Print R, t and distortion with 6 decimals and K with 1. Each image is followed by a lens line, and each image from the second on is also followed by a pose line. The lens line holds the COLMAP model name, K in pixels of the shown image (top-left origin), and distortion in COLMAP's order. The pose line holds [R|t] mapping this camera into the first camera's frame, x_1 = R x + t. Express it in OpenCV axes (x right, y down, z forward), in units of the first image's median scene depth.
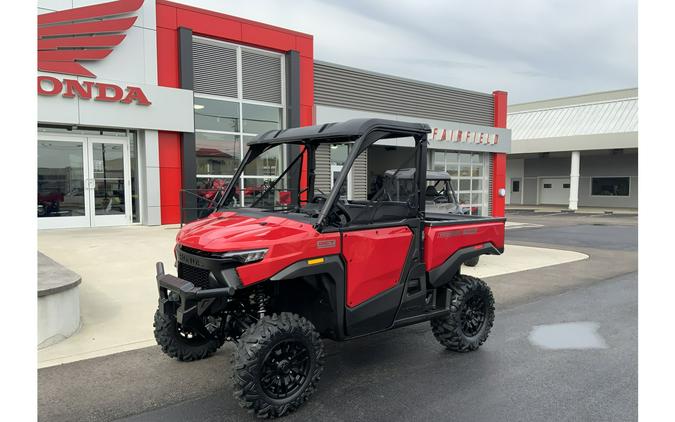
lens RADIAL K [[488.8, 0, 335.1], [0, 488.8, 211.7], [0, 0, 1]] dist [0.023126, -0.037453]
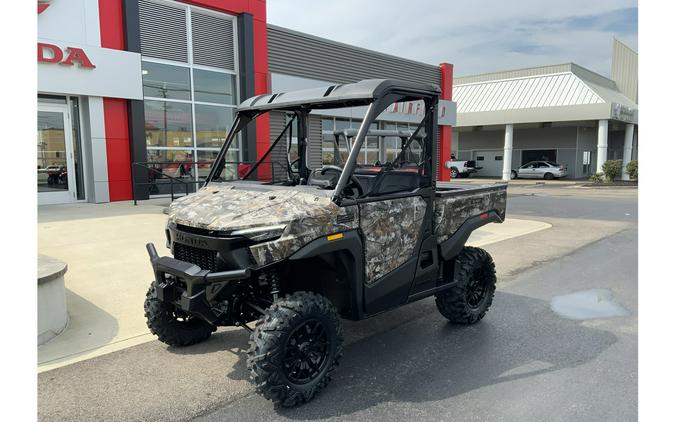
lens RADIAL K [[488.8, 0, 343.0], [0, 488.8, 216.9], [0, 0, 1]] dist [0.023126, -0.037453]
pose [[0.989752, -0.022313, 0.141044, -0.114072], [0.013155, 0.997764, 0.065531, 0.001360], [-0.142191, -0.063004, 0.987832, 0.060936]]
